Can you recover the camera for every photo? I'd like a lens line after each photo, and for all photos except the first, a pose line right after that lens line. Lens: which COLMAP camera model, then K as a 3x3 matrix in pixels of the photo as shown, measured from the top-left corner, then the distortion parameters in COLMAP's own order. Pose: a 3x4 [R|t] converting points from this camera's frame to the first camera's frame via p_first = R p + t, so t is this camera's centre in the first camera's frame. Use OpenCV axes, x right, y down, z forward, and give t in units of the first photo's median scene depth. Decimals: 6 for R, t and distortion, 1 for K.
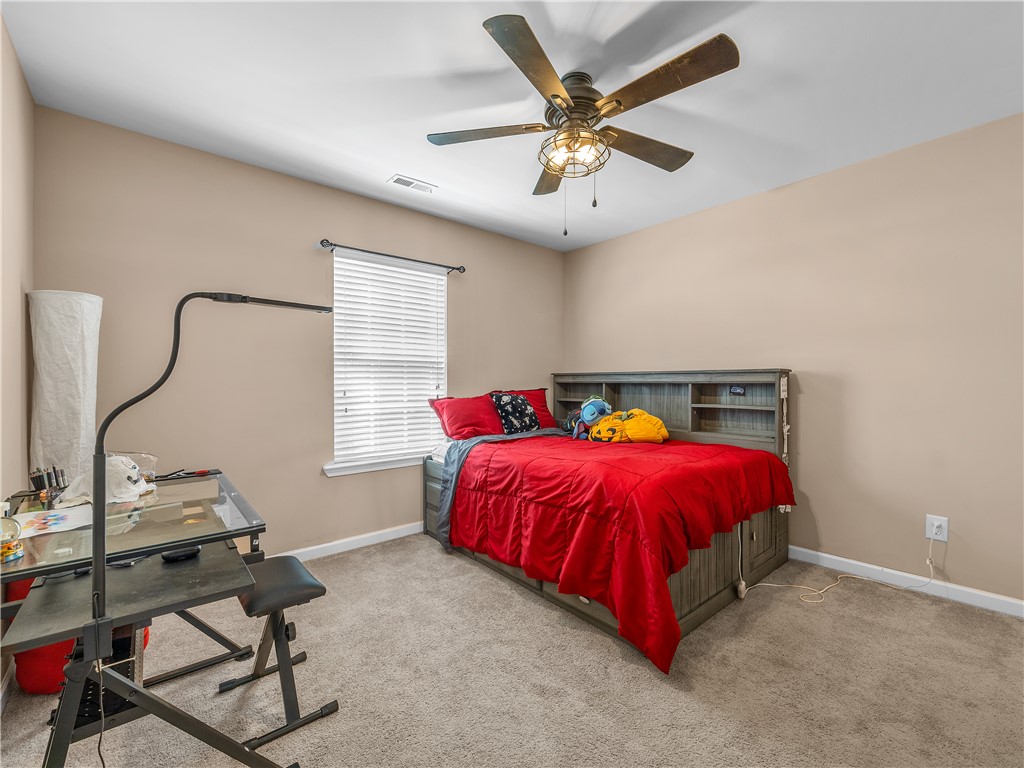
lens RADIAL K [[437.7, 0, 515.8], [0, 437.7, 380.9], [0, 0, 1]] dist [0.002524, 0.000270]
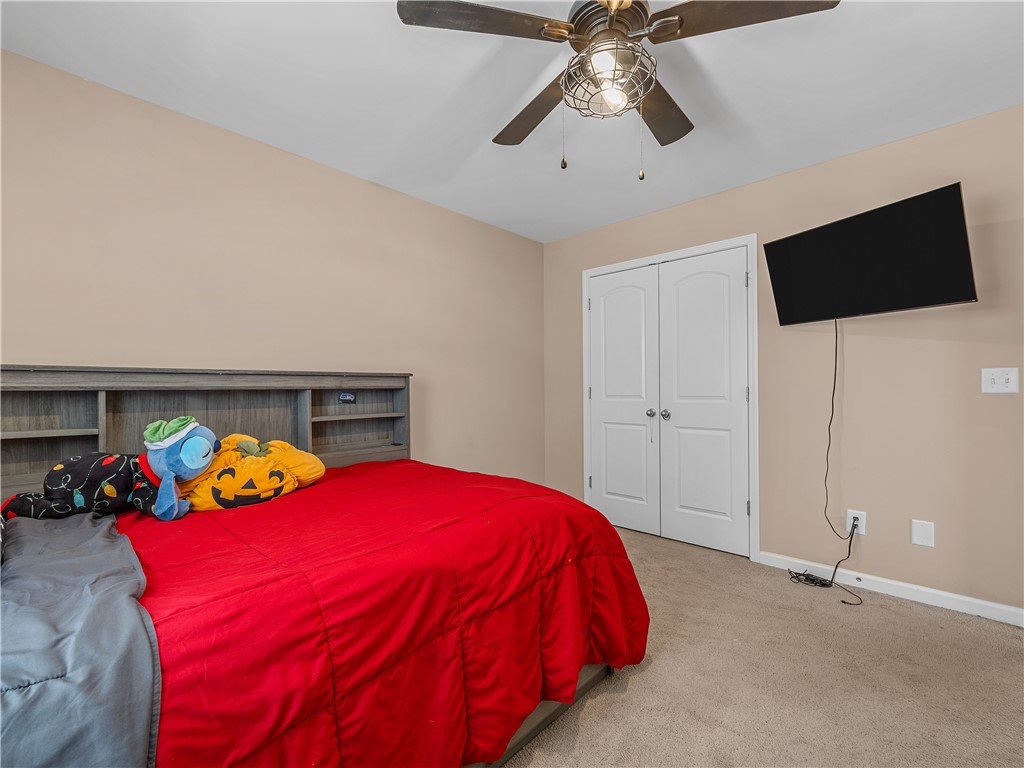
lens RADIAL K [[442.3, 0, 511.7], [0, 442.3, 388.6], [0, 0, 1]] dist [-0.001470, -0.000145]
pose [[-0.109607, 0.001819, 0.993973, -0.369825], [0.007290, 0.999973, -0.001026, 0.007841], [-0.993948, 0.007134, -0.109618, 0.776708]]
